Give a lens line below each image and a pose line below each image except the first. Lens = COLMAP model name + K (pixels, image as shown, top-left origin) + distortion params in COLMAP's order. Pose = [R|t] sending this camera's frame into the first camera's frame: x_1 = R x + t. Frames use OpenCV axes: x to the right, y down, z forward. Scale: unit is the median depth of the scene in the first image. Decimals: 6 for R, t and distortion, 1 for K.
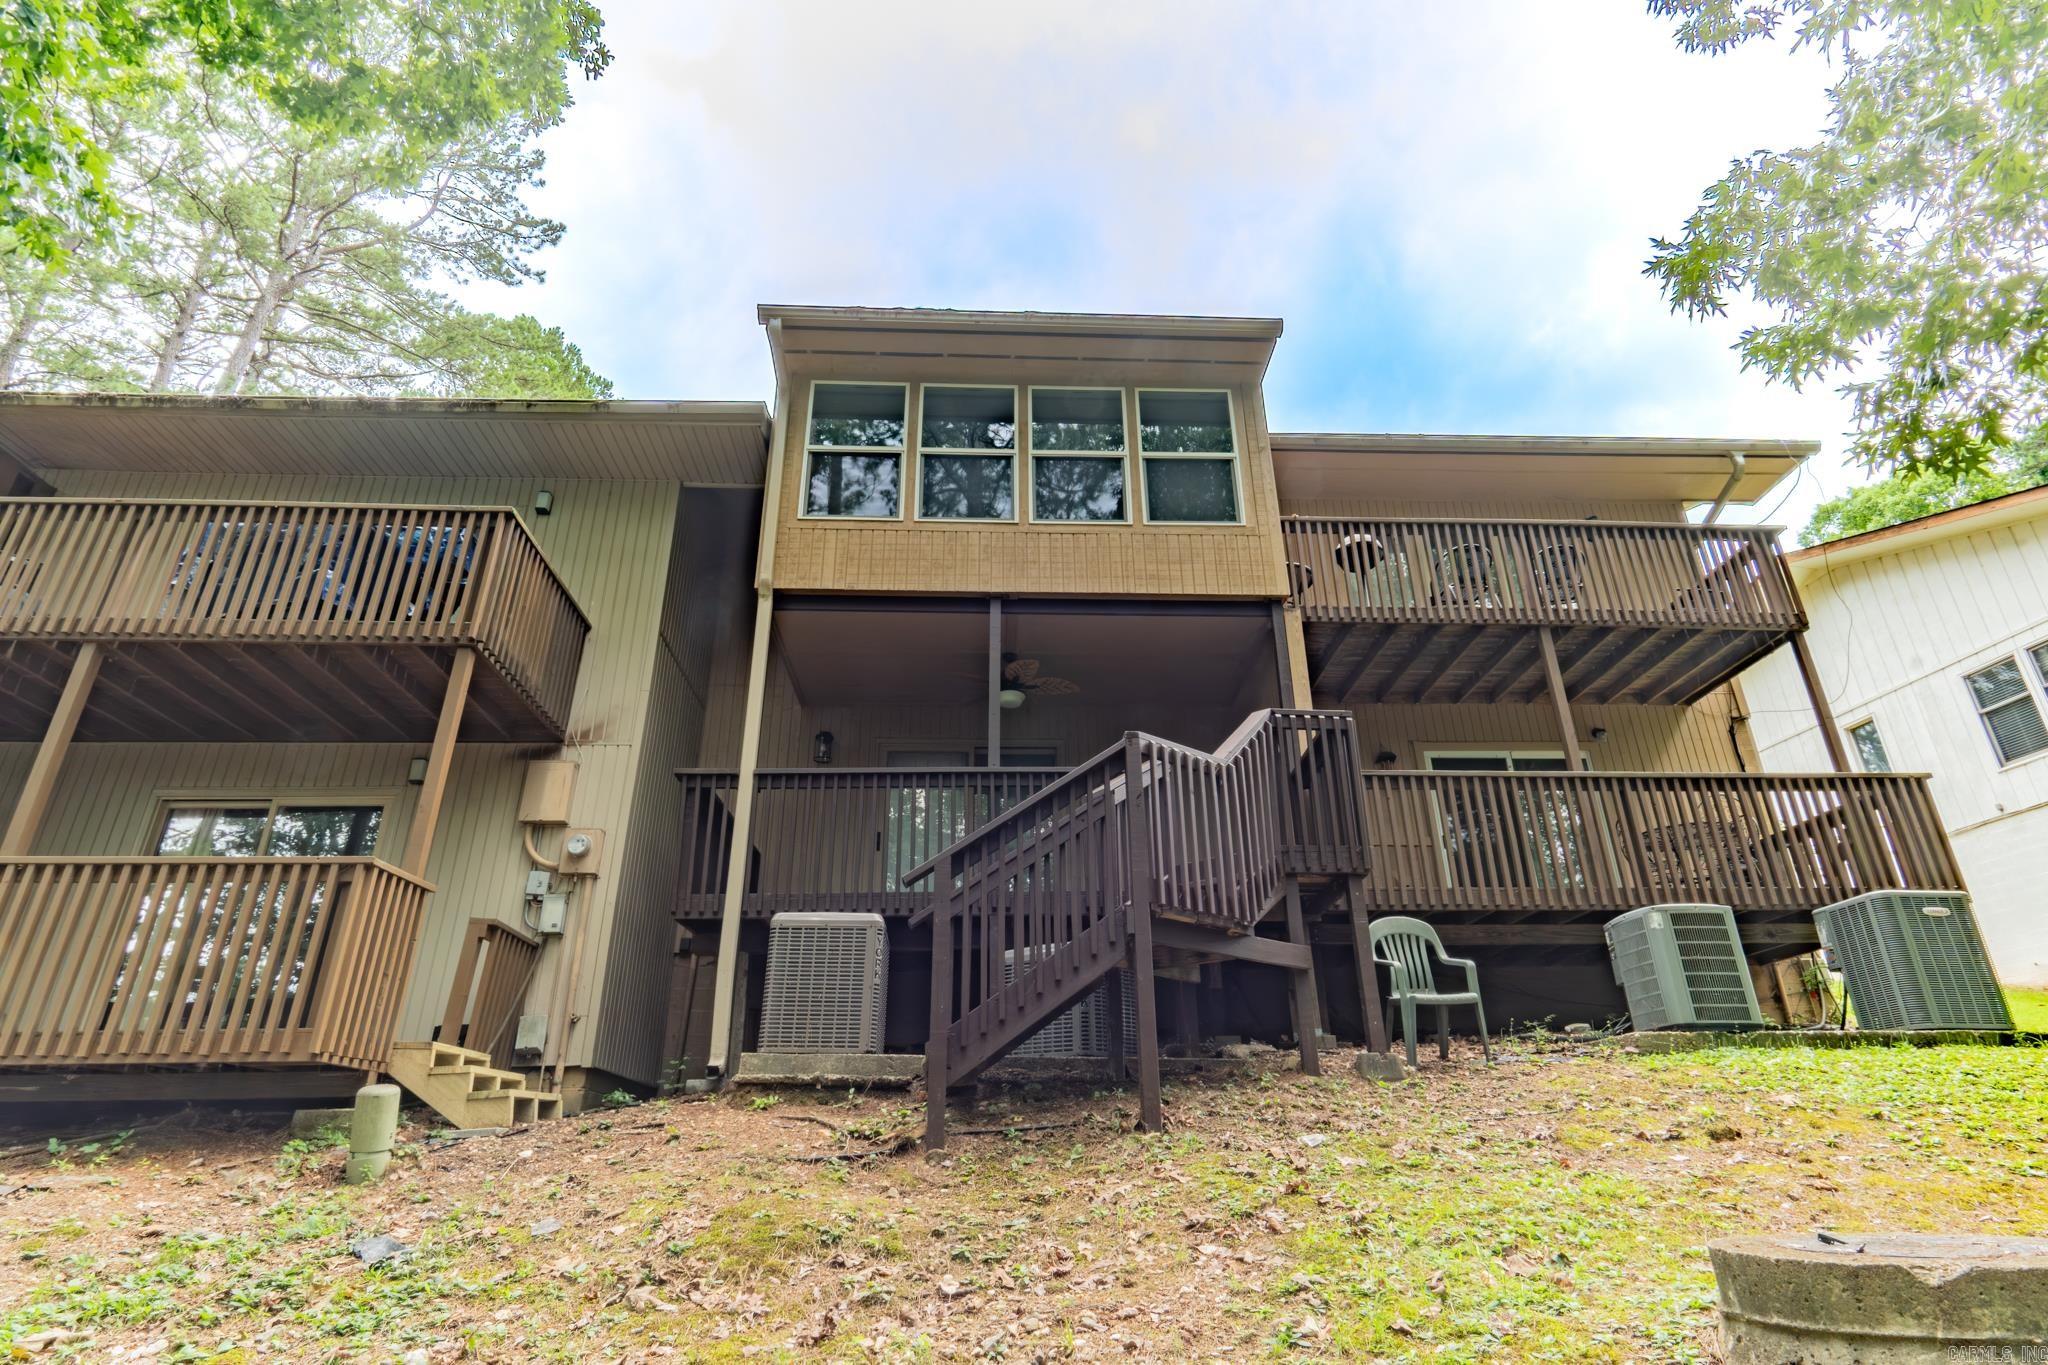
lens RADIAL K [[1079.7, 0, 1024.0], [0, 1079.7, 682.5], [0, 0, 1]] dist [0.001924, -0.000307]
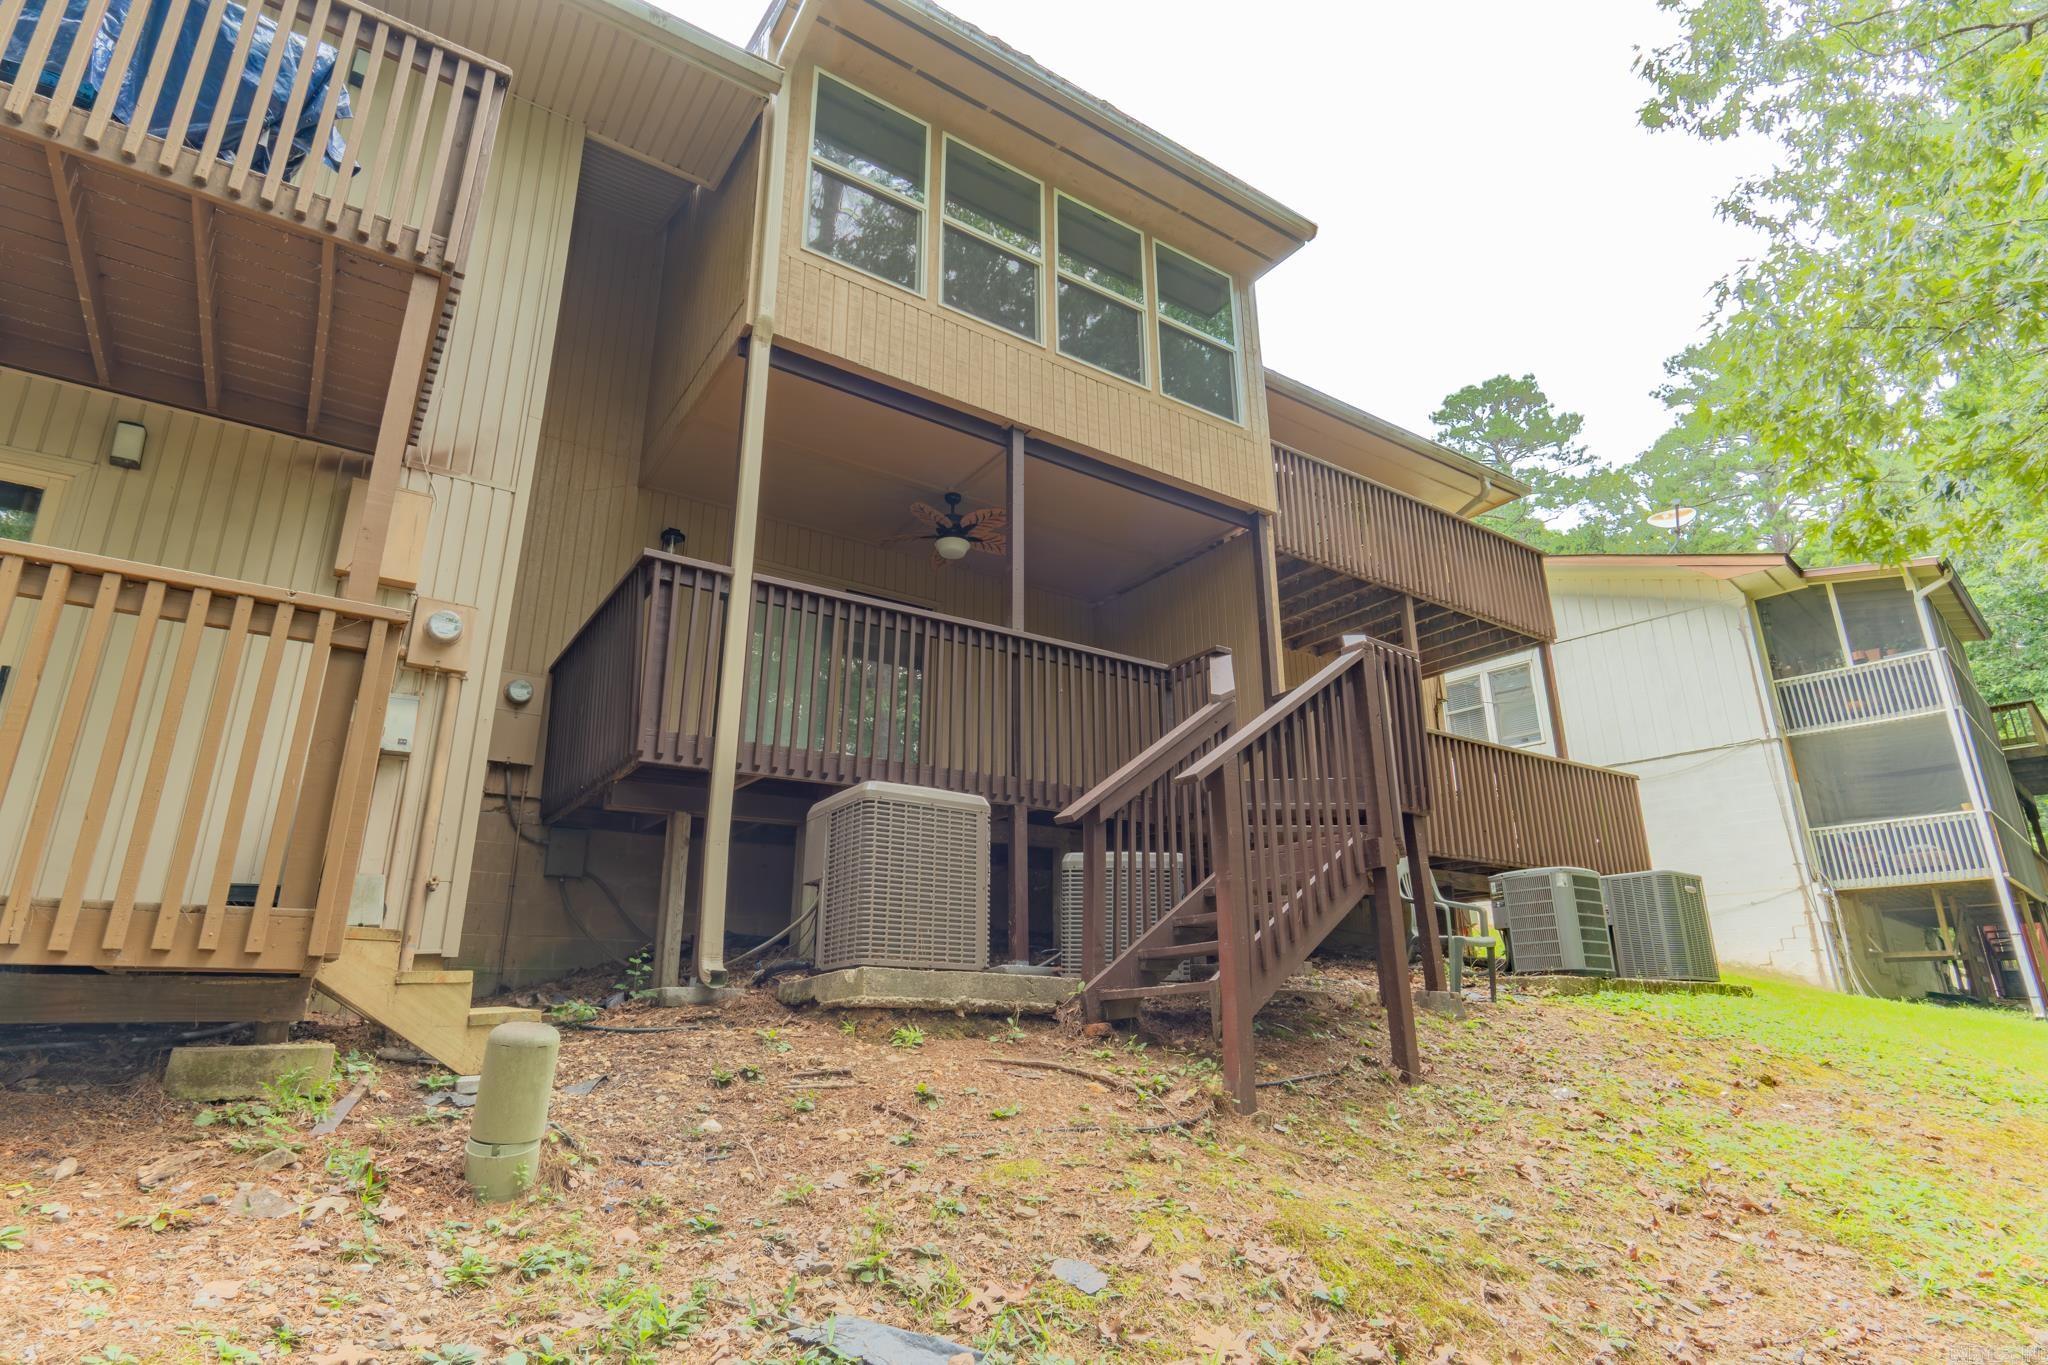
lens RADIAL K [[1079.7, 0, 1024.0], [0, 1079.7, 682.5], [0, 0, 1]] dist [0.001924, -0.000307]
pose [[0.853958, 0.168150, 0.492423, -0.430594], [-0.224828, 0.972686, 0.057747, 0.066926], [-0.469263, -0.160024, 0.868438, 0.260730]]
